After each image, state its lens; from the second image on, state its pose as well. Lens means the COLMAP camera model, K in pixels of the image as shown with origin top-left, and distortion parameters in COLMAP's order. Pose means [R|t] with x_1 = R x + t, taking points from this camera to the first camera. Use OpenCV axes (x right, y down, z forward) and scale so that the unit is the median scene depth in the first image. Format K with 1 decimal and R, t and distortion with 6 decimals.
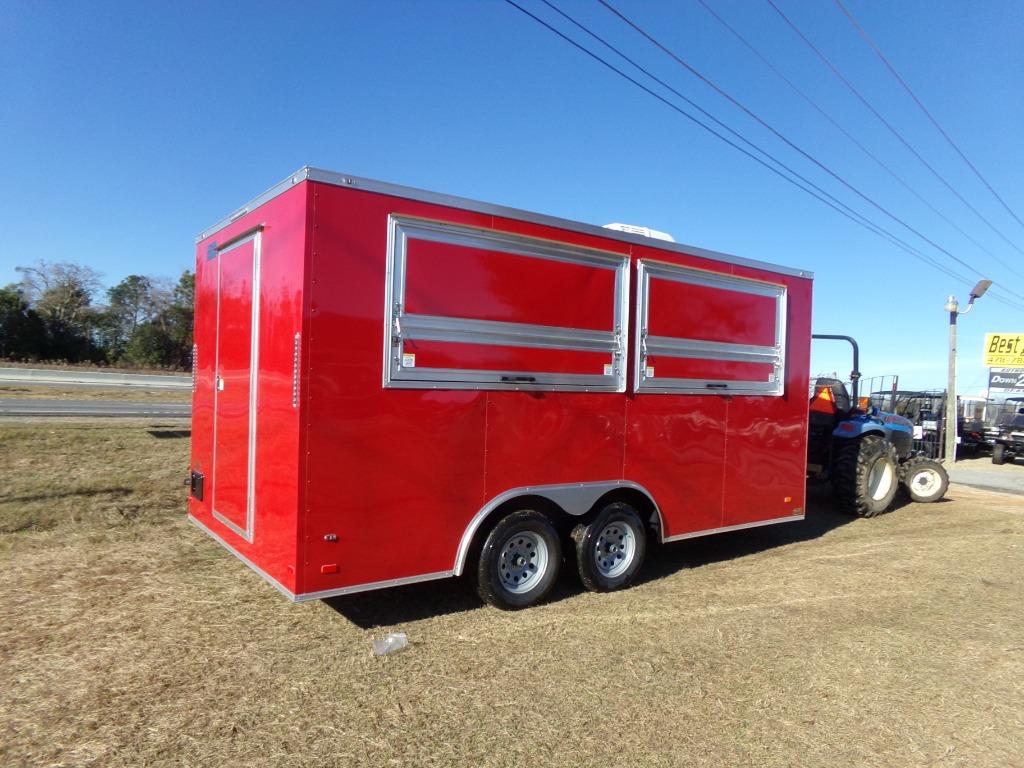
lens RADIAL K [[712.0, 0, 502.8], [0, 712.0, 390.3], [0, 0, 1]] dist [-0.075074, 0.124054]
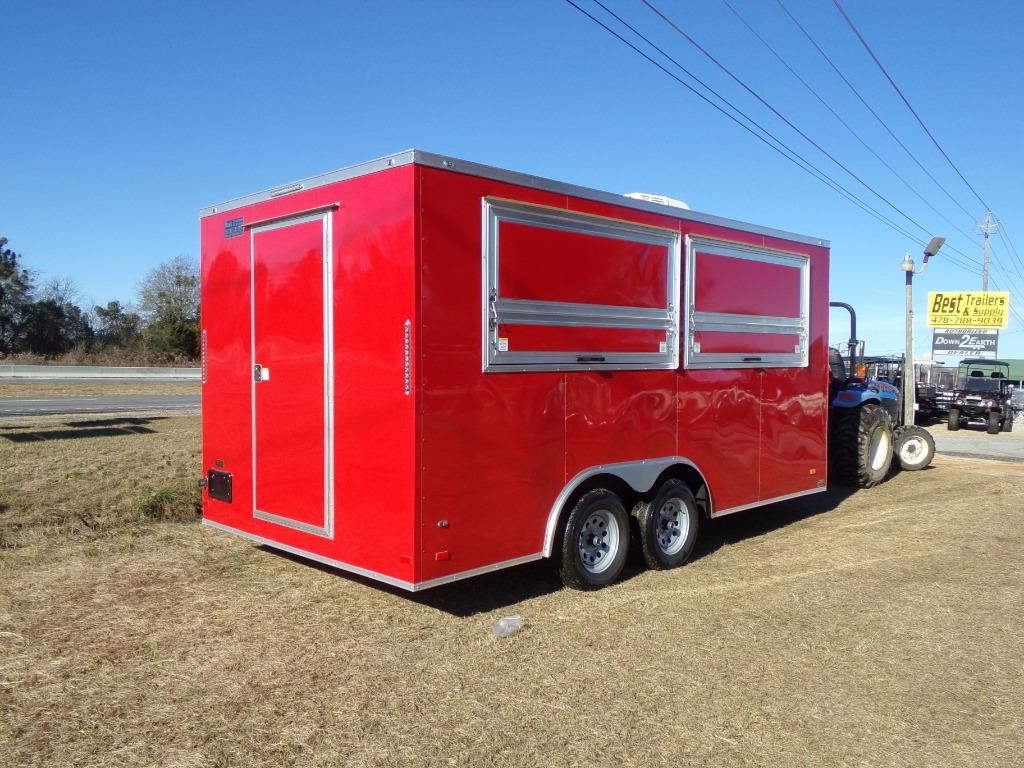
lens RADIAL K [[845.0, 0, 499.8], [0, 845.0, 394.6], [0, 0, 1]] dist [-0.006952, -0.010446]
pose [[0.989043, -0.036216, 0.143116, -0.240345], [0.031525, 0.998893, 0.034907, -0.010065], [-0.144222, -0.030012, 0.989090, -0.135066]]
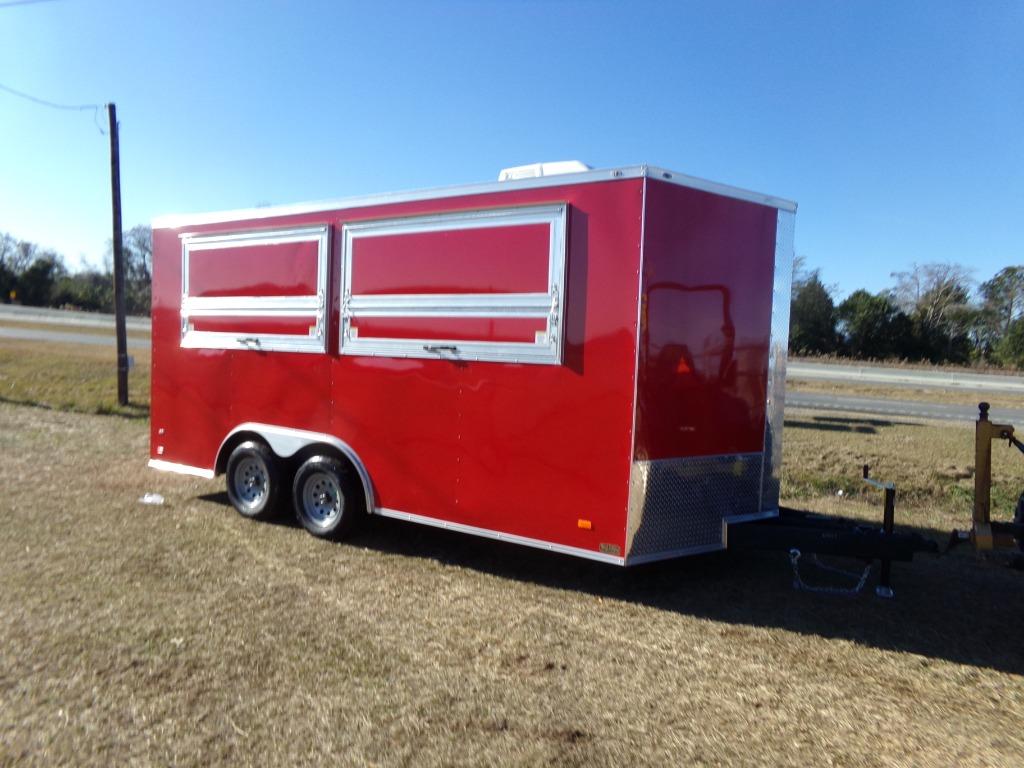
lens RADIAL K [[712.0, 0, 502.8], [0, 712.0, 390.3], [0, 0, 1]] dist [-0.075074, 0.124054]
pose [[0.333761, 0.035649, -0.941983, 1.219724], [-0.041529, 0.998871, 0.023087, 0.021872], [0.941742, 0.031414, 0.334865, 0.868975]]
